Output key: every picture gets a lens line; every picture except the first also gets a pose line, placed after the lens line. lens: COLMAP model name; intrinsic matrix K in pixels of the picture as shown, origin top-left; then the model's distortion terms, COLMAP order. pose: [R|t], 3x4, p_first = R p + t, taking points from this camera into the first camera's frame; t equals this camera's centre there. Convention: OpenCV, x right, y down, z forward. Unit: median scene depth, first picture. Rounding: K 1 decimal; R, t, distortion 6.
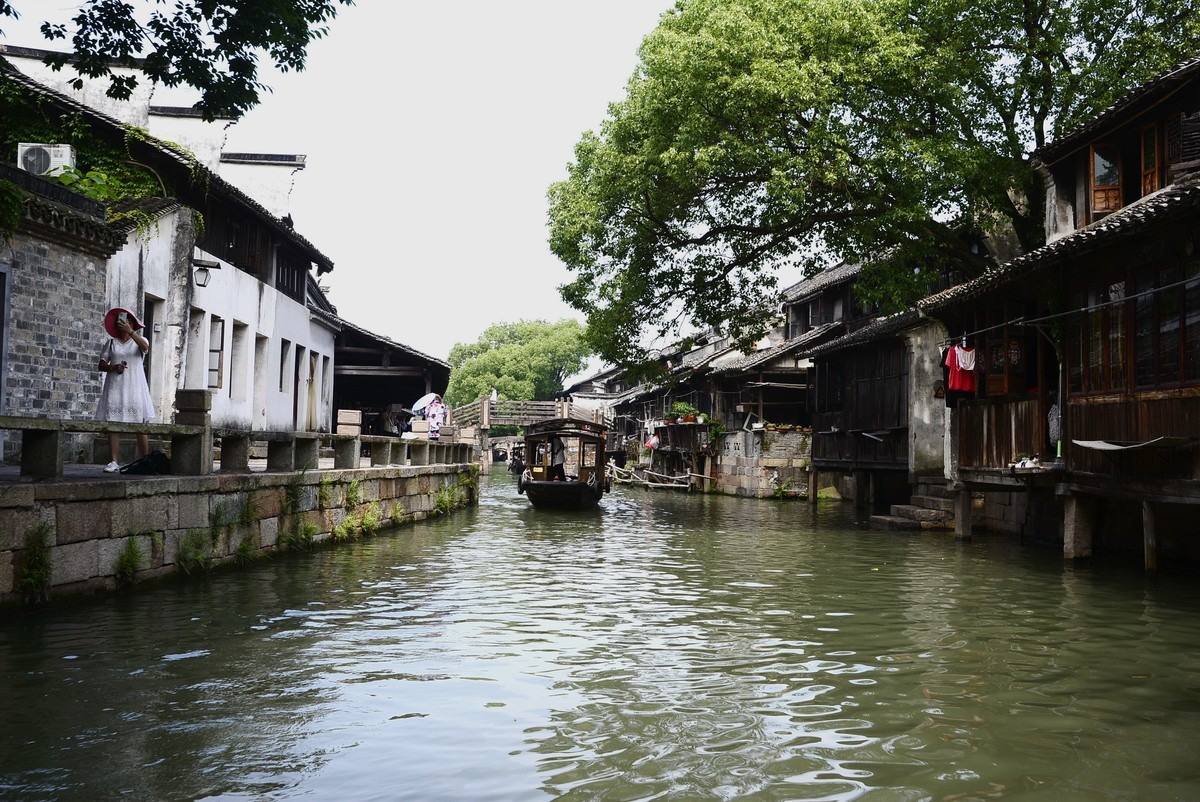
lens RADIAL K [[1418.5, 0, 578.5], [0, 1418.5, 399.3], [0, 0, 1]] dist [-0.000448, 0.007873]
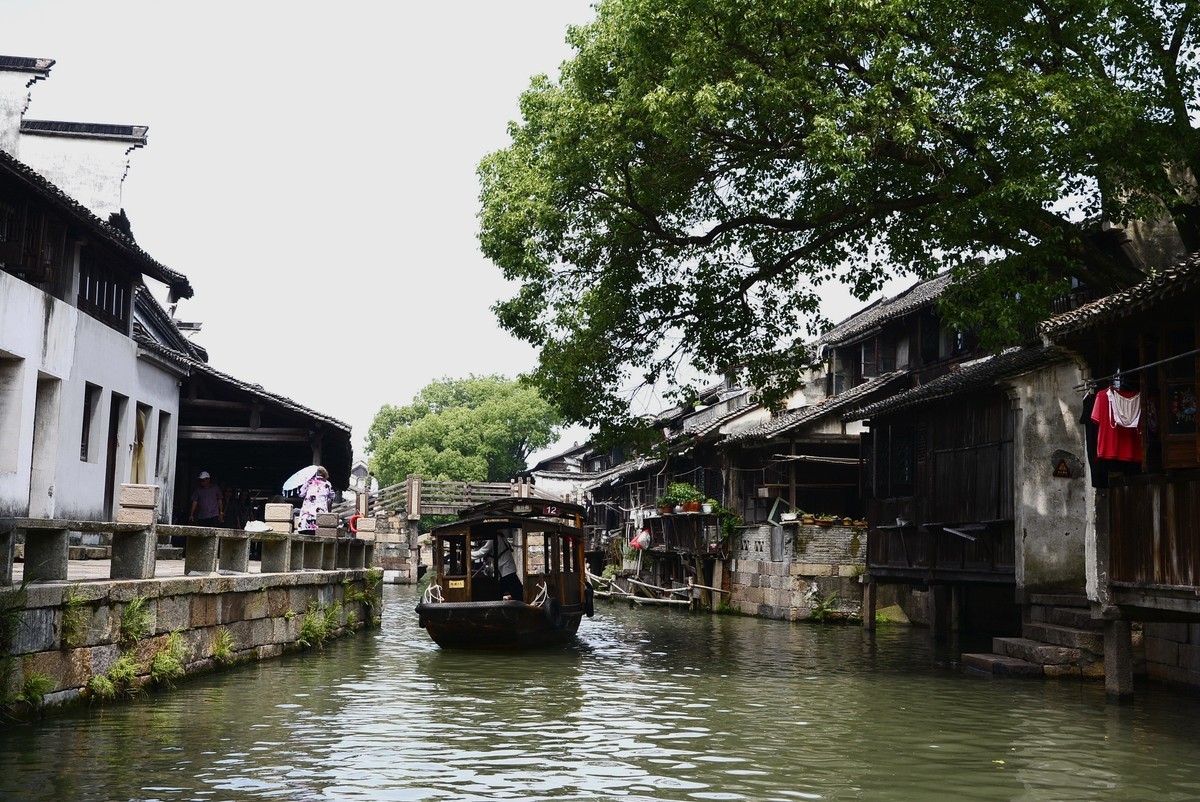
lens RADIAL K [[1531.3, 0, 600.0], [0, 1531.3, 401.0], [0, 0, 1]] dist [0.082391, 0.039625]
pose [[0.999934, 0.007427, 0.008730, 0.028804], [-0.006880, 0.998108, -0.061098, 0.009376], [-0.009167, 0.061034, 0.998094, 0.266880]]
